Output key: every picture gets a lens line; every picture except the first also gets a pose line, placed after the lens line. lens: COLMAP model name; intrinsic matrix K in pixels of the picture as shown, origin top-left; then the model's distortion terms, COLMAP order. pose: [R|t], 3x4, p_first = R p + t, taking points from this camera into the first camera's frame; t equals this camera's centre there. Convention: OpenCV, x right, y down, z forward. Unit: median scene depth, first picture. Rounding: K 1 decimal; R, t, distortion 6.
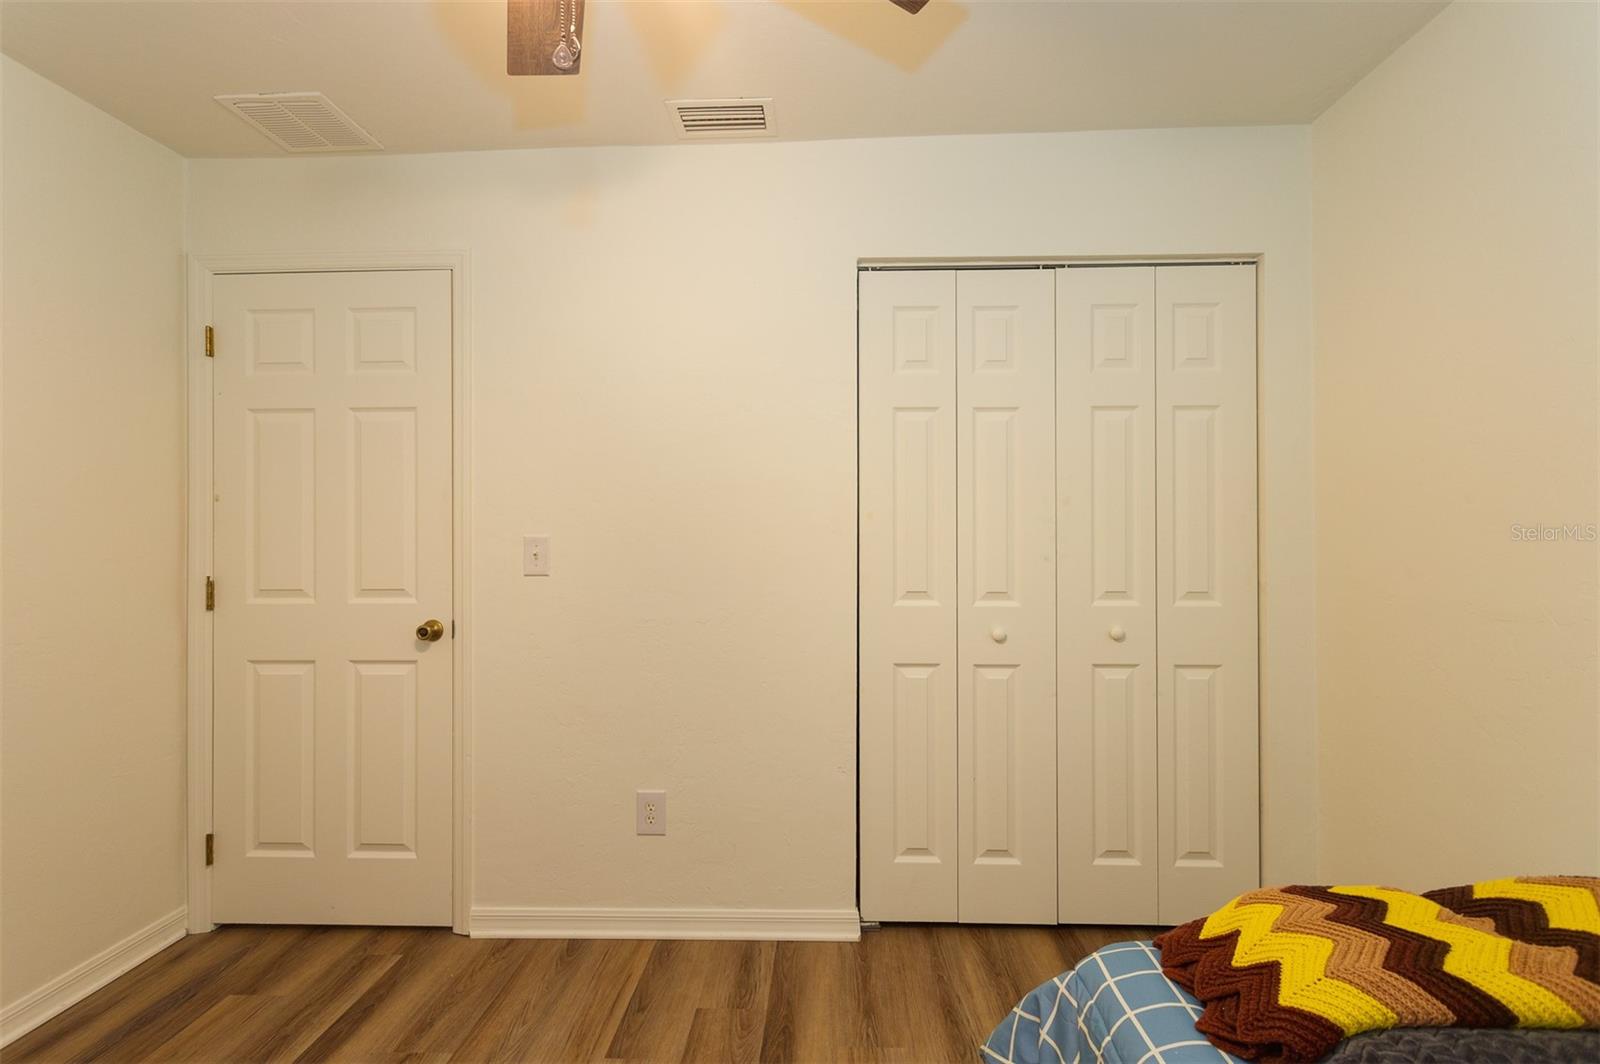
lens RADIAL K [[867.4, 0, 801.7], [0, 867.4, 529.0], [0, 0, 1]] dist [-0.003028, 0.000159]
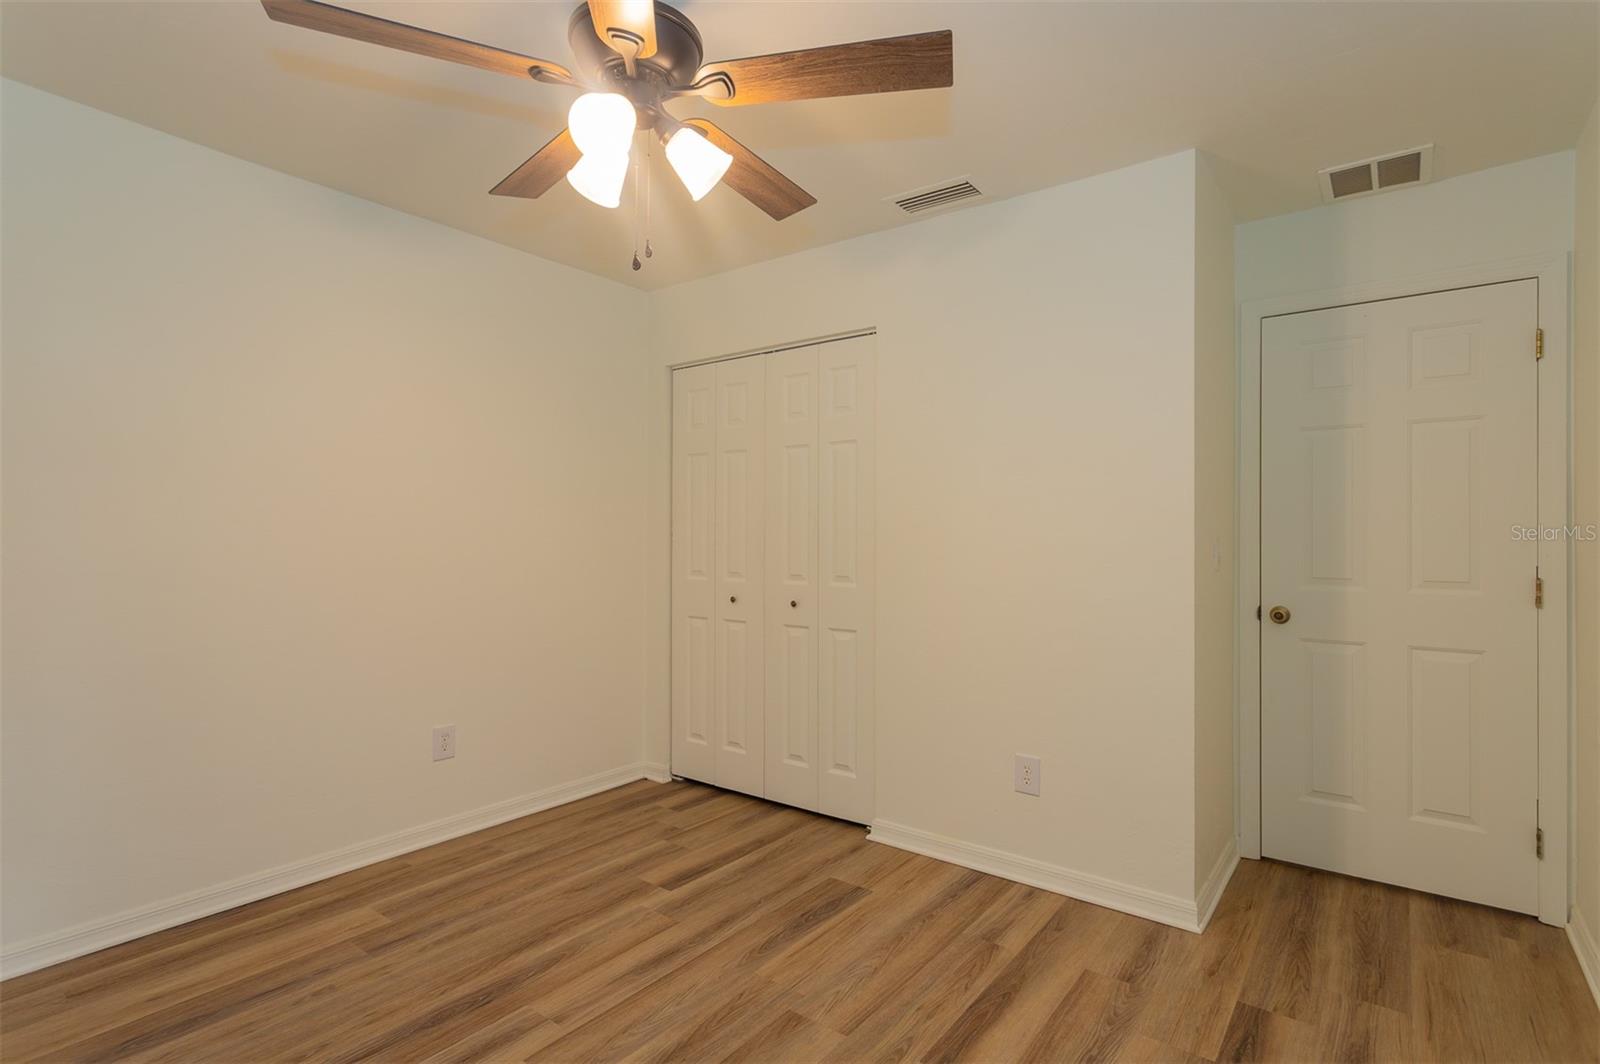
lens RADIAL K [[771.4, 0, 809.0], [0, 771.4, 526.6], [0, 0, 1]] dist [0.000679, -0.000615]
pose [[0.813263, -0.012628, -0.581759, 0.191856], [0.010866, 0.999920, -0.006514, 0.000547], [0.581794, -0.001024, 0.813335, -0.003897]]
